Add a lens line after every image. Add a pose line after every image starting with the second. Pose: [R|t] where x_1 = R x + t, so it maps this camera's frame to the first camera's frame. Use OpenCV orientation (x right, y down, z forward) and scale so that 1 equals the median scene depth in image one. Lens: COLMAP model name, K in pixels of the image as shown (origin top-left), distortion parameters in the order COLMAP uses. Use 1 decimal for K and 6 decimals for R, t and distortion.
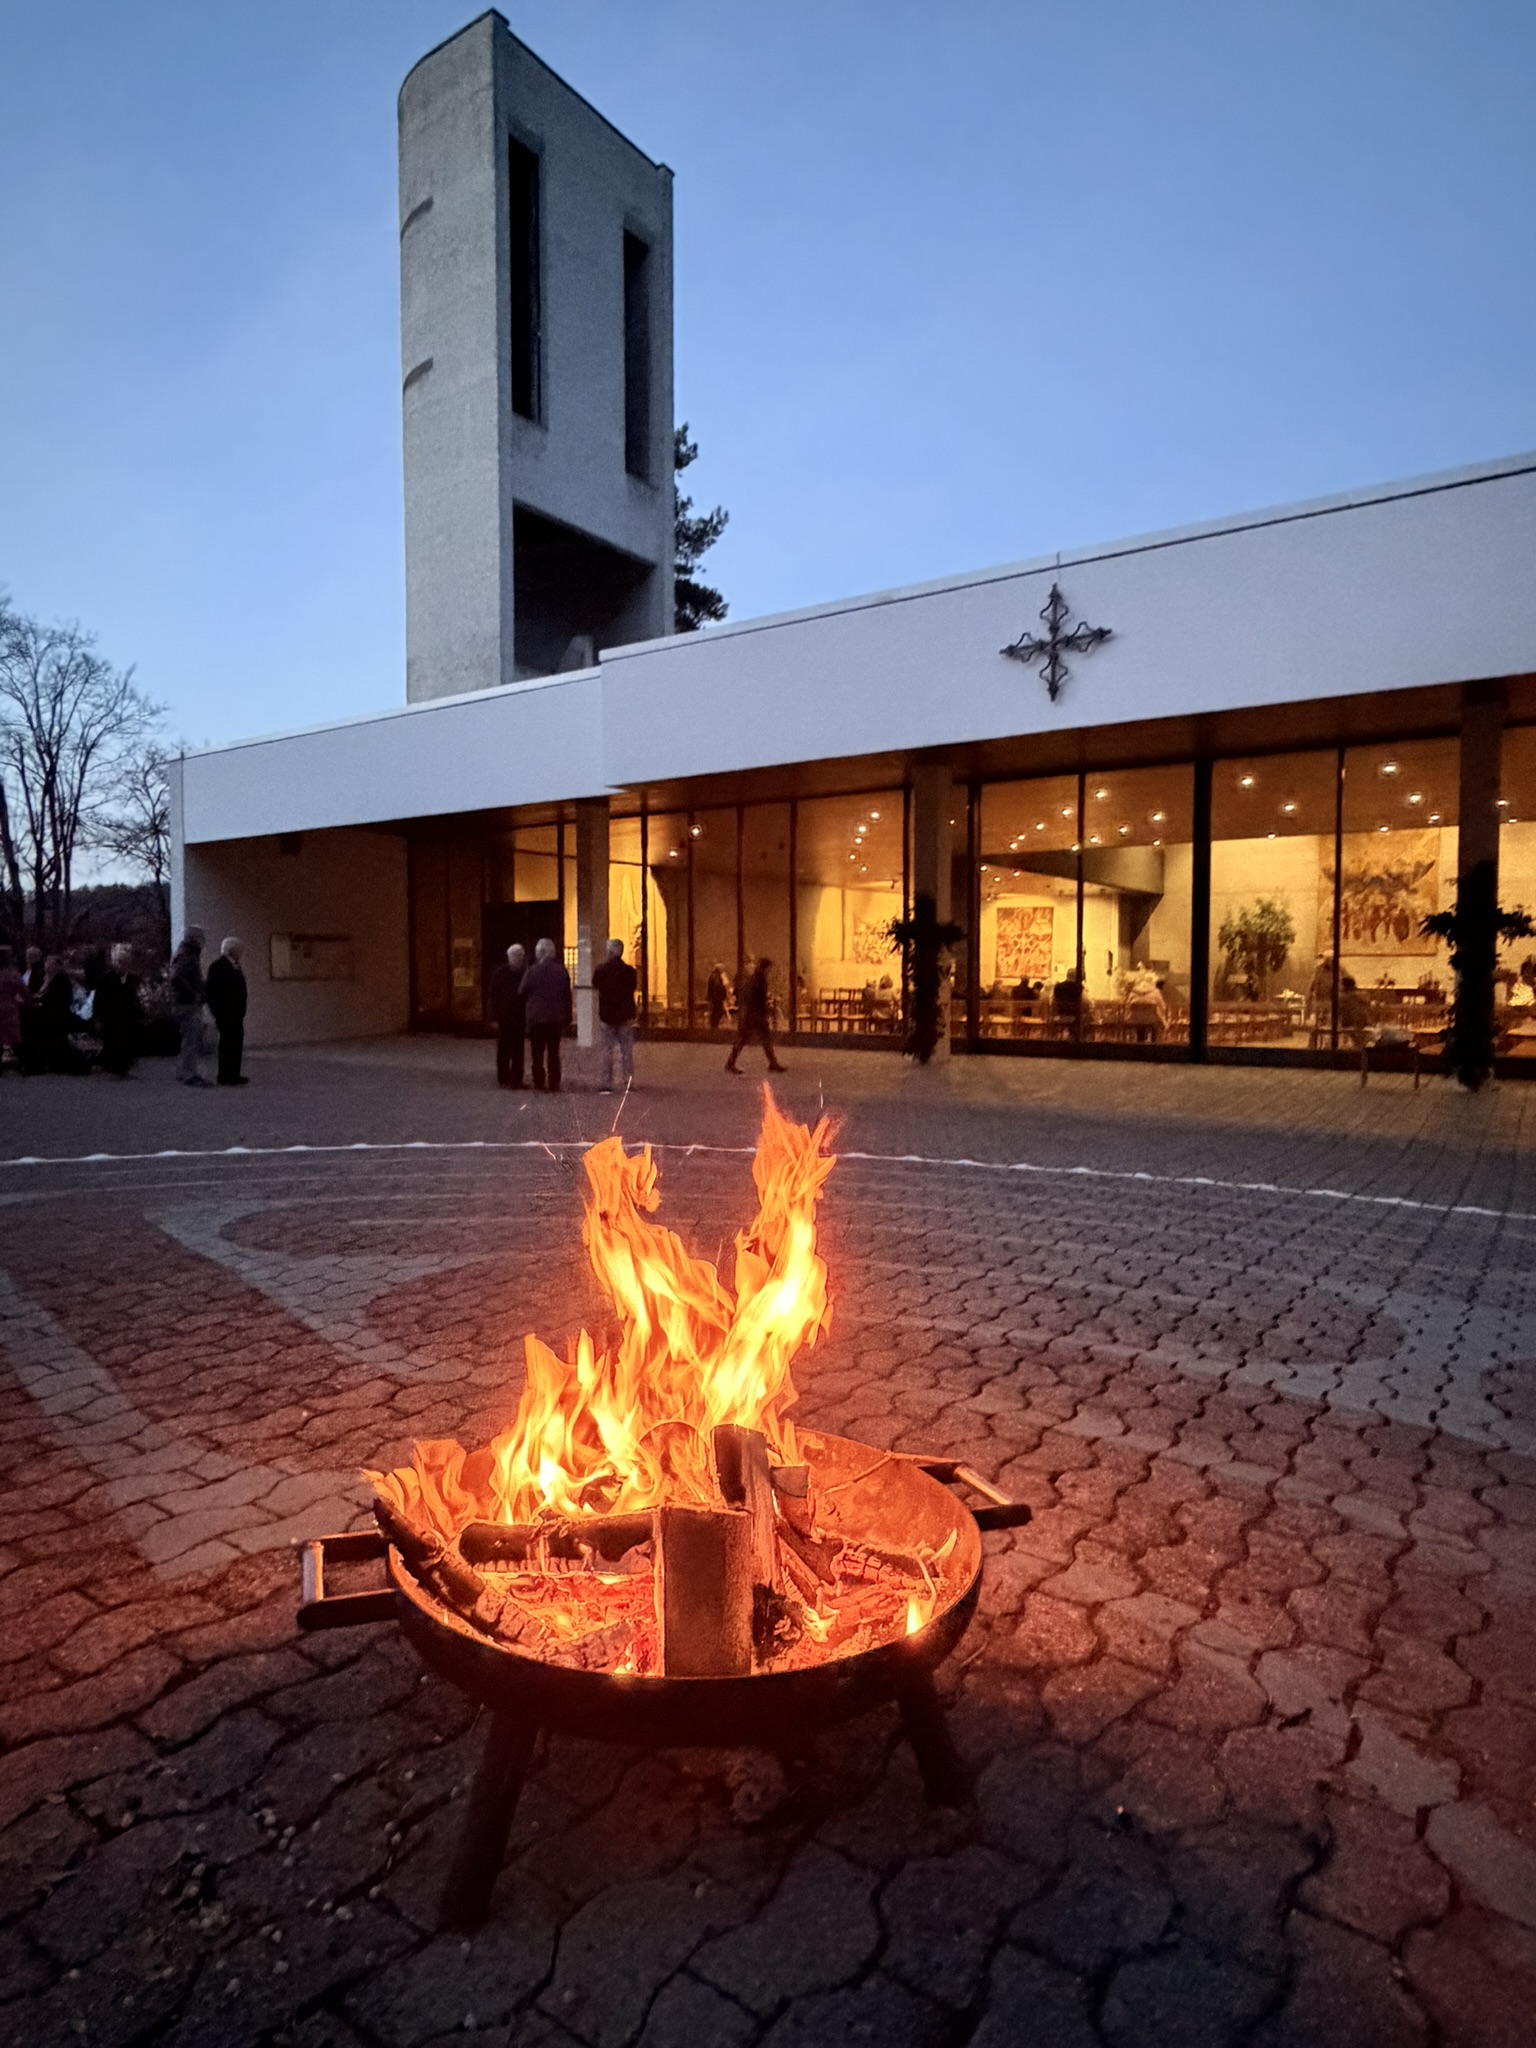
lens RADIAL K [[1153.4, 0, 768.9], [0, 1153.4, 1021.2], [0, 0, 1]] dist [0.000966, -0.001495]
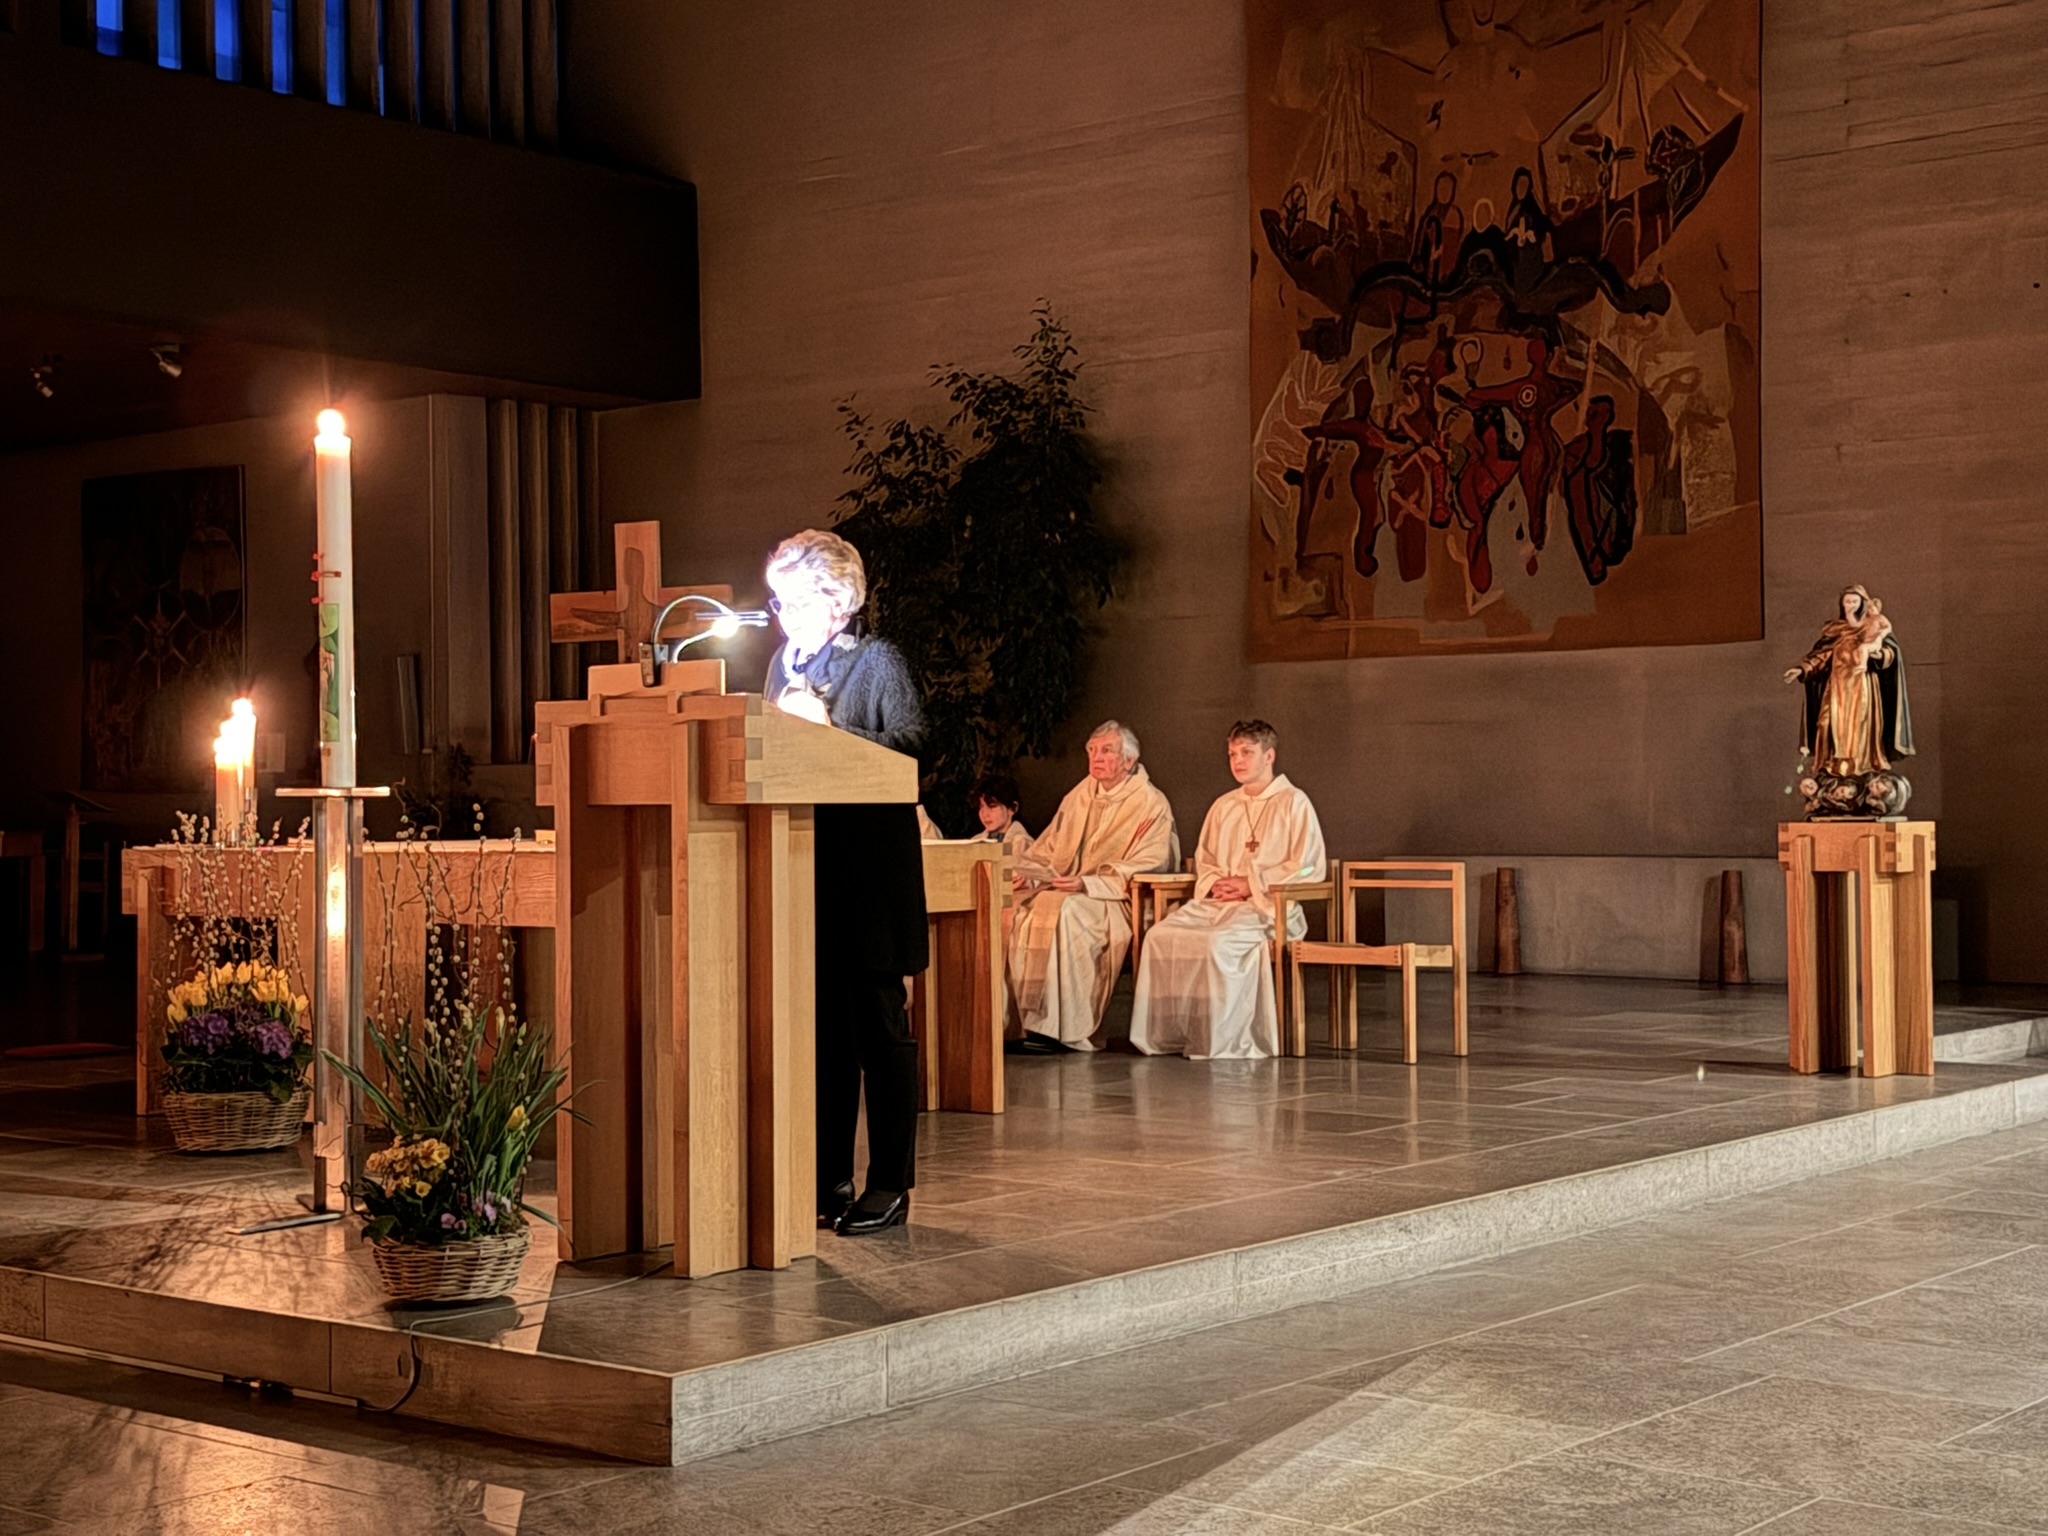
lens RADIAL K [[2822.7, 0, 1015.6], [0, 2822.7, 765.2], [0, 0, 1]] dist [0.119162, 0.000000]
pose [[0.995828, -0.008399, -0.090865, 0.949983], [0.003575, 0.998582, -0.053122, -0.030777], [0.091182, 0.052575, 0.994445, 1.045525]]
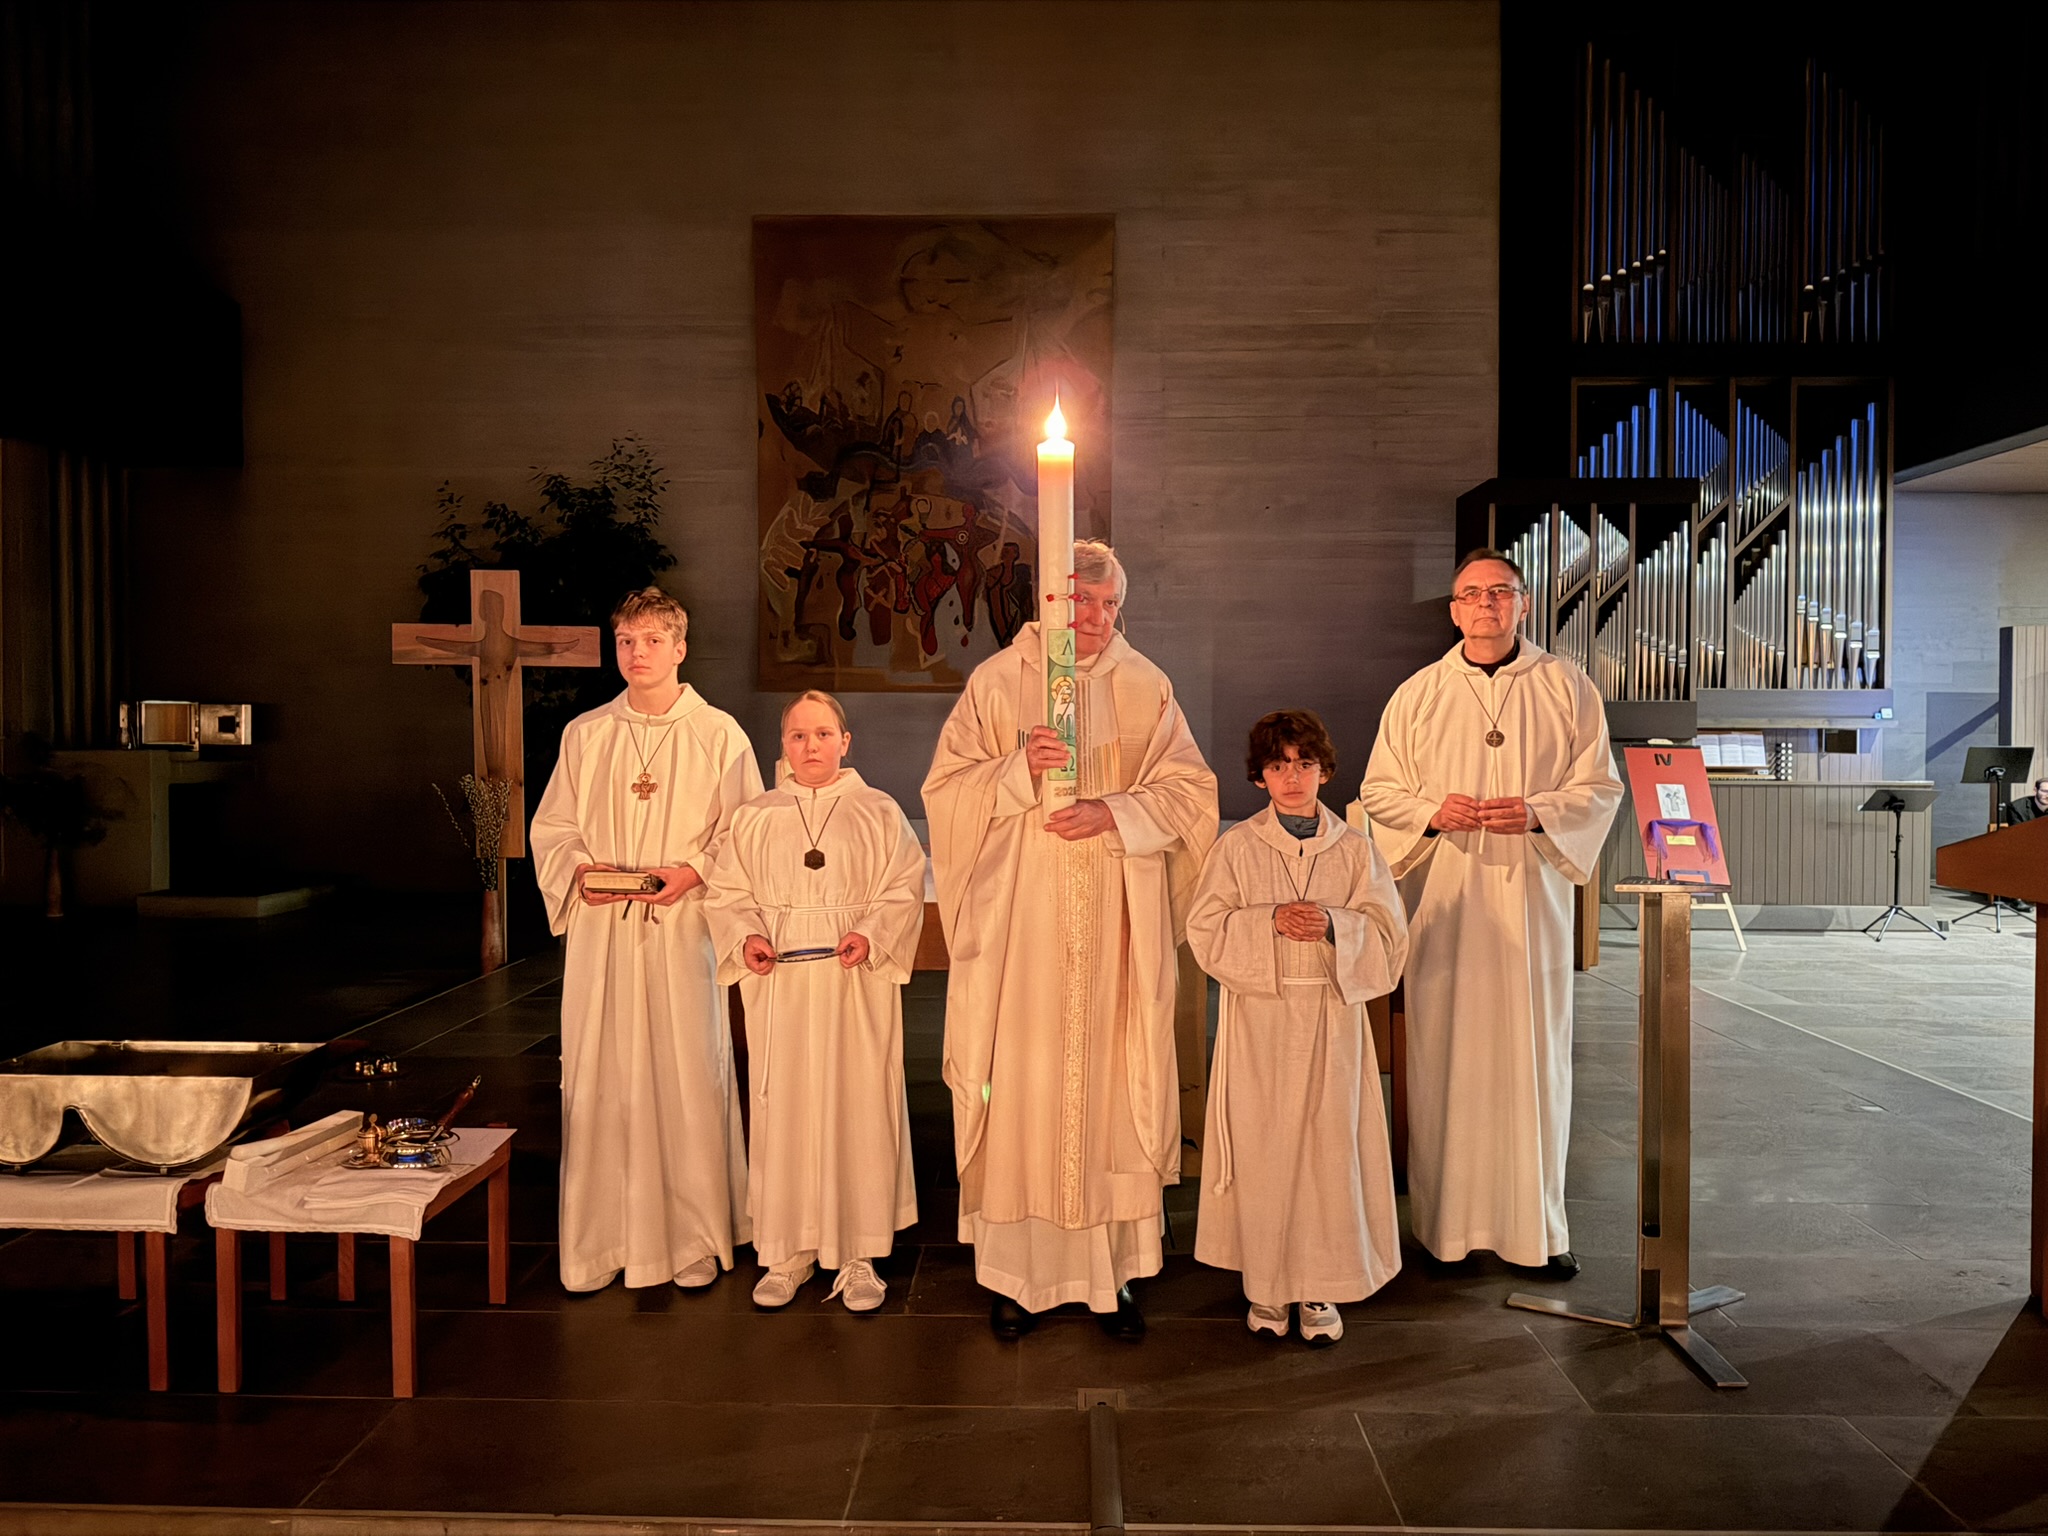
lens RADIAL K [[1410.3, 0, 1027.8], [0, 1410.3, 777.0], [0, 0, 1]] dist [0.105480, -0.001498]
pose [[0.843761, -0.012149, 0.536581, 0.670036], [0.020641, 0.999739, -0.009821, -0.060931], [-0.536322, 0.019362, 0.843791, 1.302757]]
